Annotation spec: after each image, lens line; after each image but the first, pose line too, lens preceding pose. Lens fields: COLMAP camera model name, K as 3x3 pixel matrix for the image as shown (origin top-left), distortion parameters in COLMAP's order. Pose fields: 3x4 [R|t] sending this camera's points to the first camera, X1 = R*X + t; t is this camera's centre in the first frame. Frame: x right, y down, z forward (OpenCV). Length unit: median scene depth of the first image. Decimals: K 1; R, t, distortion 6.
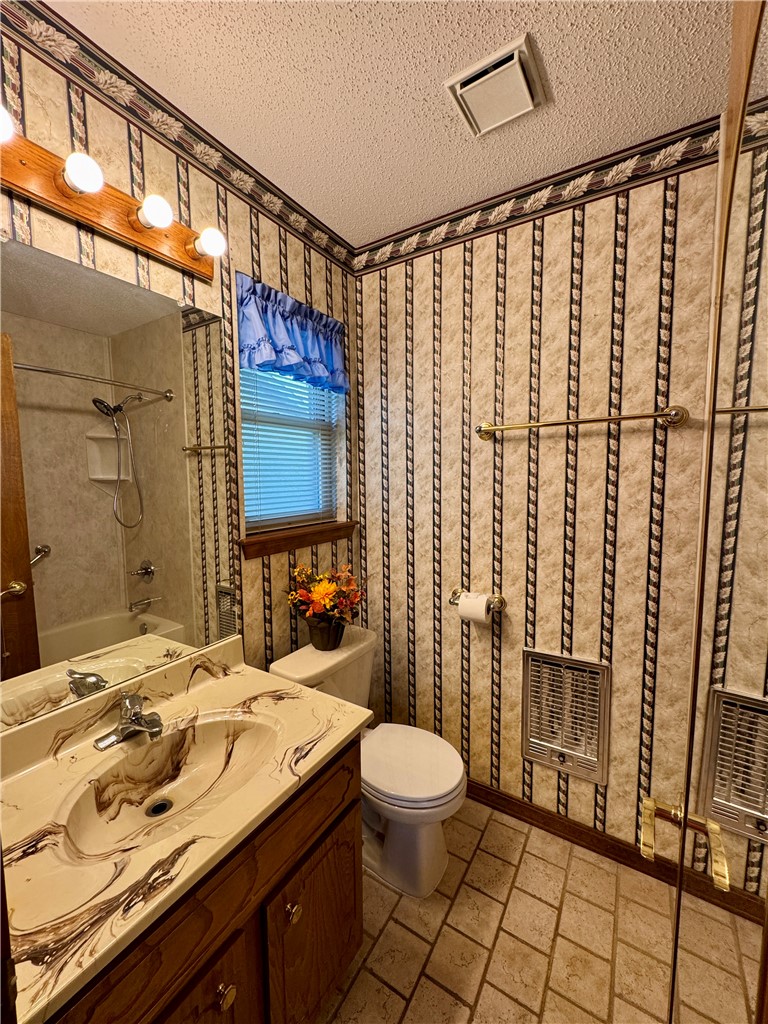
lens RADIAL K [[408.2, 0, 384.2], [0, 408.2, 513.3], [0, 0, 1]] dist [-0.006062, 0.001461]
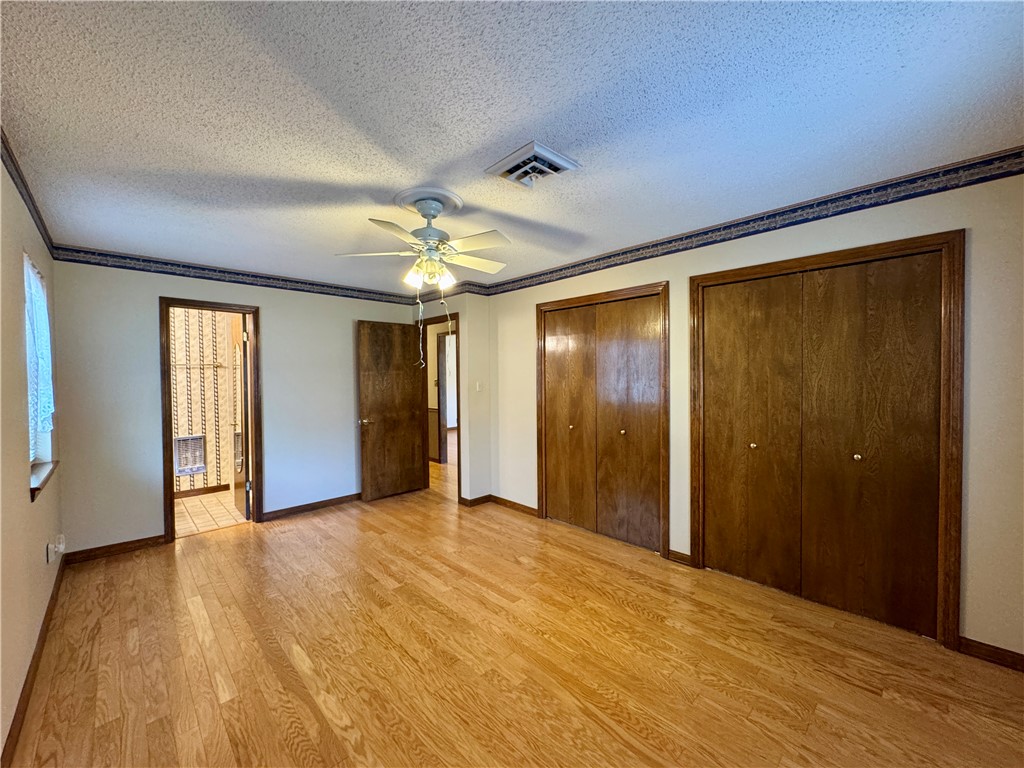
lens RADIAL K [[408.2, 0, 513.2], [0, 408.2, 383.7], [0, 0, 1]] dist [-0.006062, 0.001461]
pose [[0.229591, -0.017077, 0.973137, -2.175054], [0.090751, 0.995866, -0.003935, 0.191035], [-0.969047, 0.089216, 0.230191, -2.335946]]
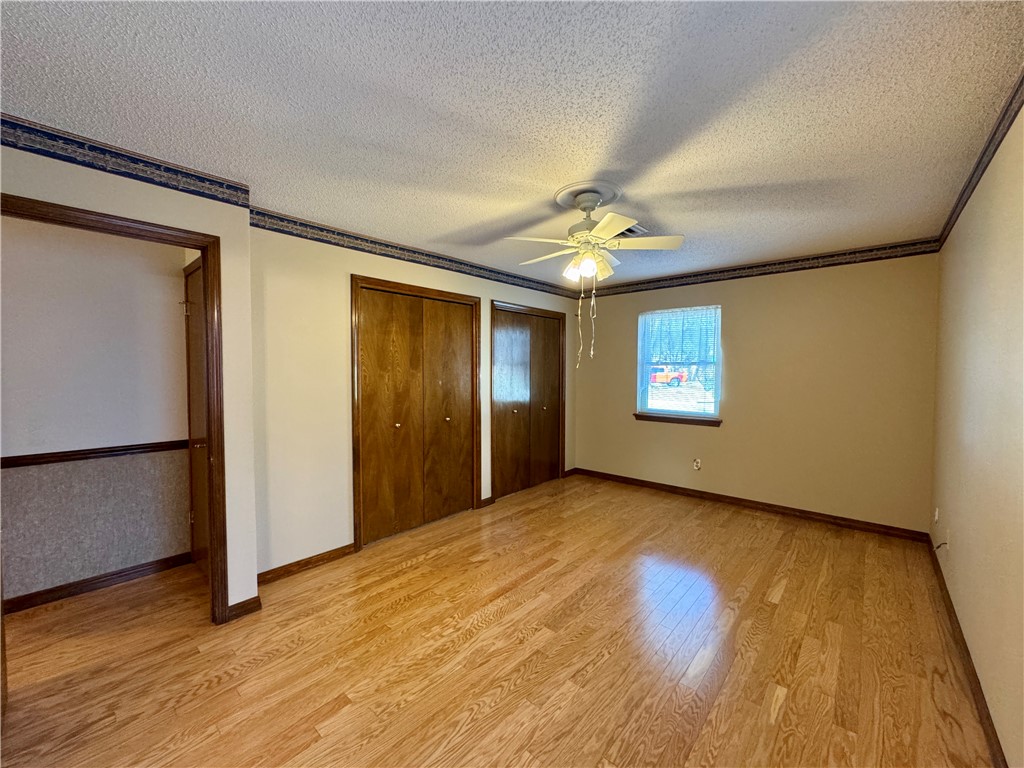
lens RADIAL K [[408.2, 0, 512.6], [0, 408.2, 384.0], [0, 0, 1]] dist [-0.006062, 0.001461]
pose [[-0.987788, -0.000660, 0.155803, 1.805740], [0.017955, 0.992846, 0.118044, -0.318427], [-0.154766, 0.119400, -0.980709, 3.739579]]
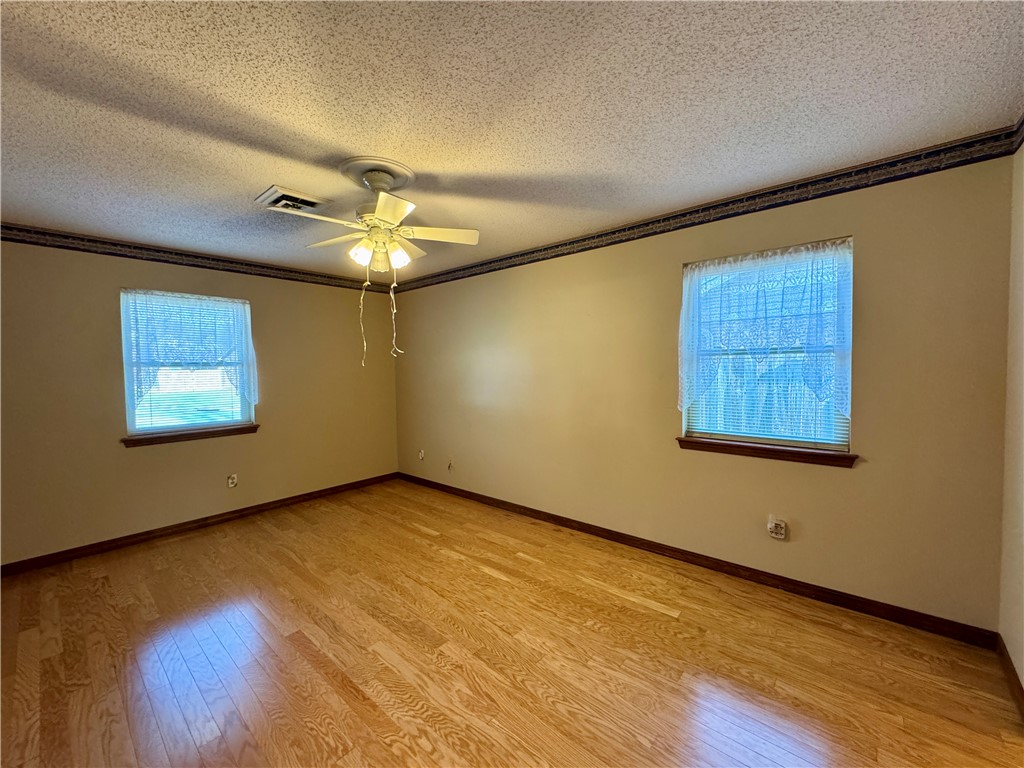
lens RADIAL K [[408.2, 0, 512.4], [0, 408.2, 383.8], [0, 0, 1]] dist [-0.006062, 0.001461]
pose [[-0.144170, 0.050005, -0.988289, 5.342262], [-0.065022, 0.996085, 0.059885, -0.112442], [0.987414, 0.072894, -0.140355, 1.182410]]
